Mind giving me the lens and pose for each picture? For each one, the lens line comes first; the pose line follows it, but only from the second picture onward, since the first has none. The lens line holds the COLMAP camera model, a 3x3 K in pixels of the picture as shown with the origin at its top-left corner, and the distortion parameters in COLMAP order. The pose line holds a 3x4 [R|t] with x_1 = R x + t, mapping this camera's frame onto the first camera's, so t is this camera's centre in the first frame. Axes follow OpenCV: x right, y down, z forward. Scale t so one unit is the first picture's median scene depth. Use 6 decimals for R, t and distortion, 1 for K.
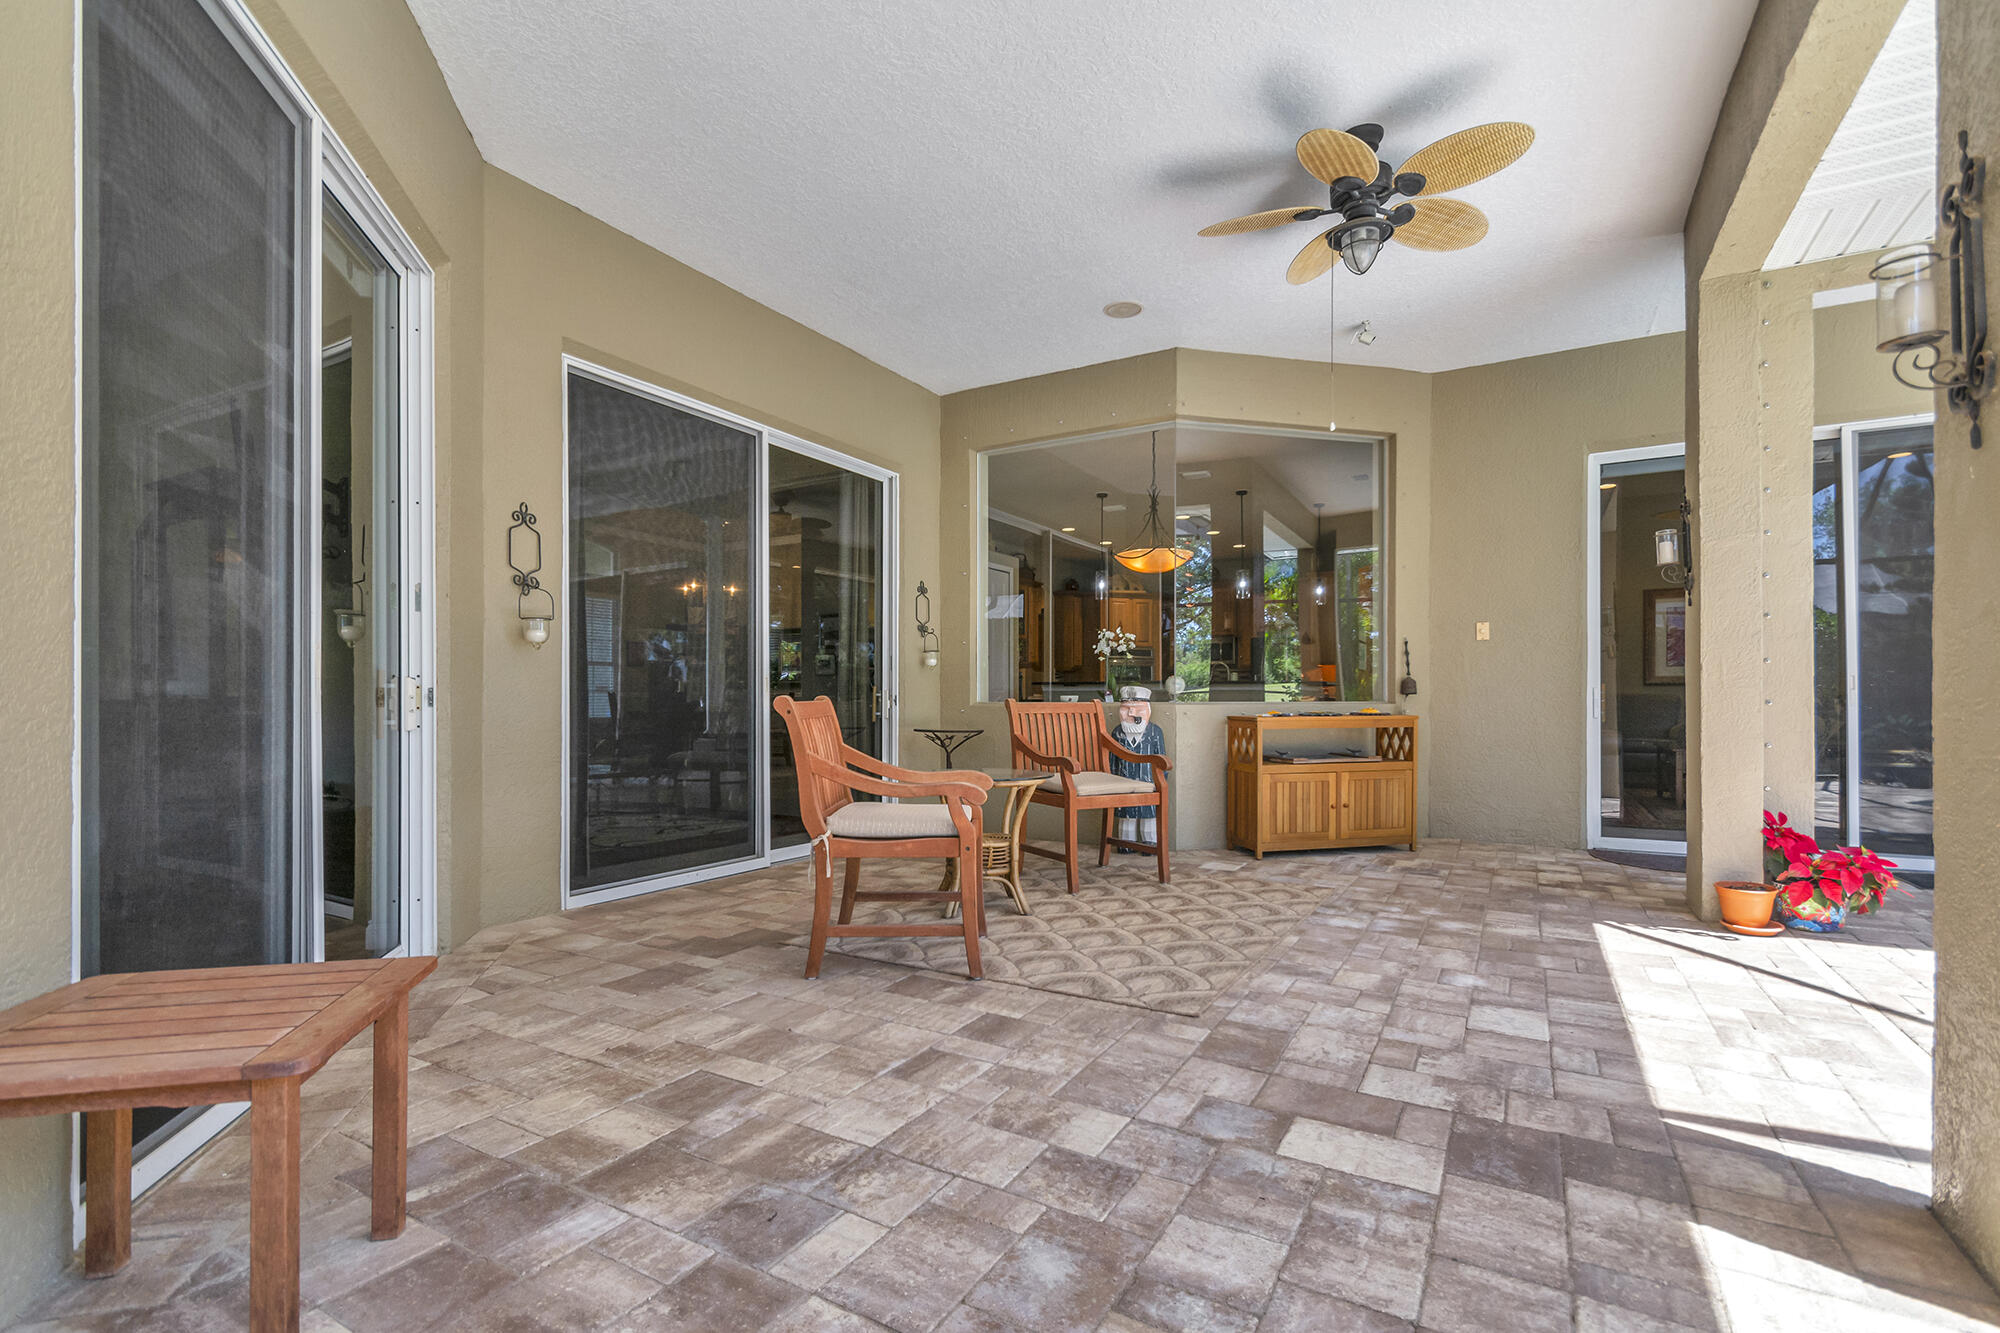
lens RADIAL K [[909.6, 0, 1002.5], [0, 909.6, 682.0], [0, 0, 1]] dist [-0.000231, 0.000404]
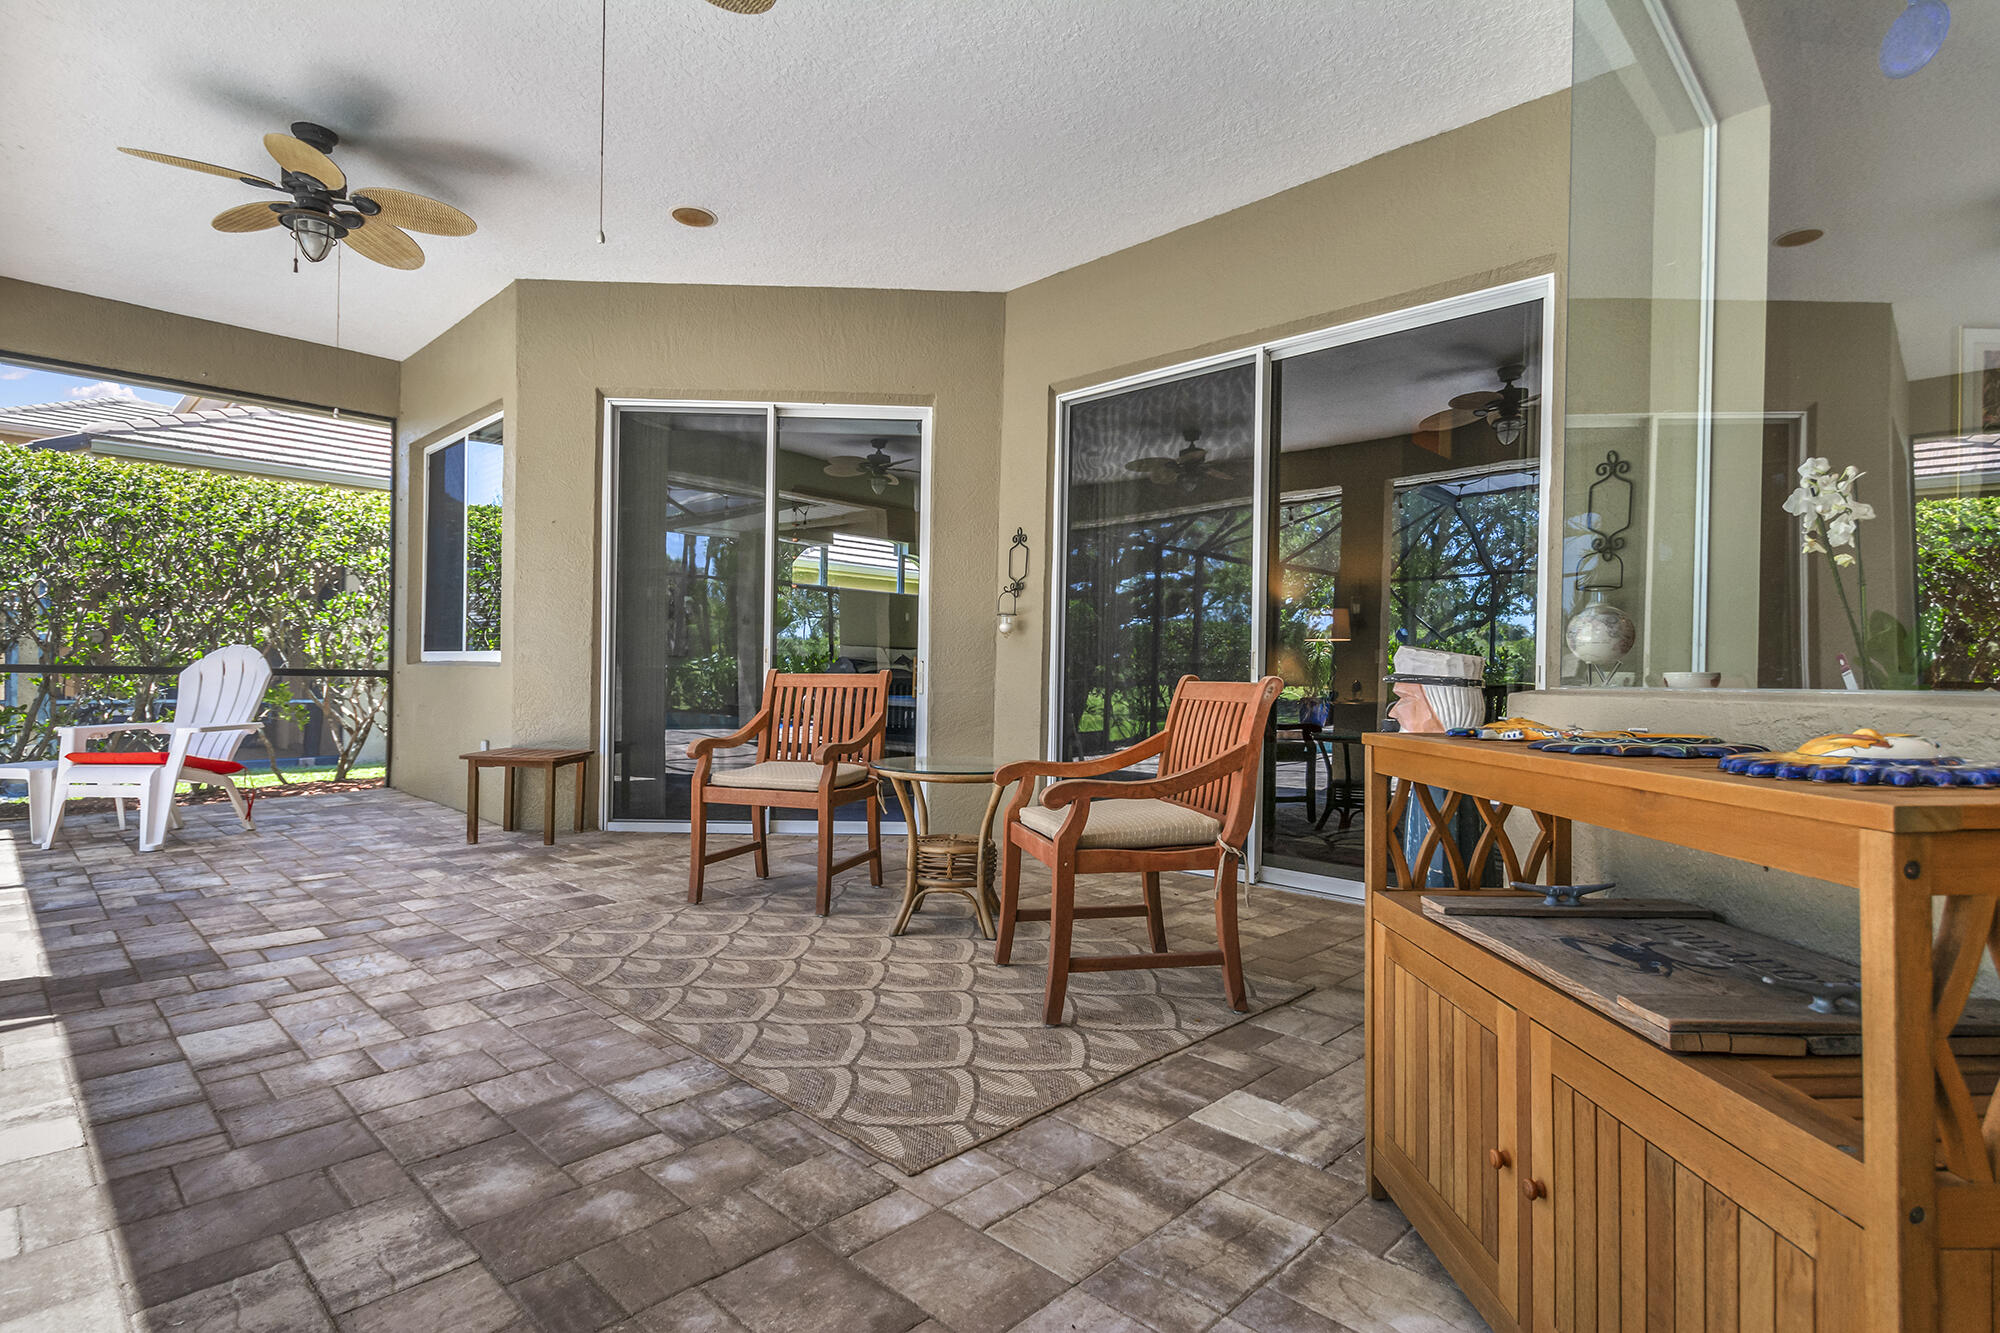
lens RADIAL K [[995.7, 0, 1003.2], [0, 995.7, 670.6], [0, 0, 1]] dist [-0.002075, -0.002332]
pose [[-0.241378, -0.008245, -0.970396, 1.063557], [0.011555, 0.999869, -0.011369, 0.033787], [0.970362, -0.013957, -0.241251, 1.590306]]
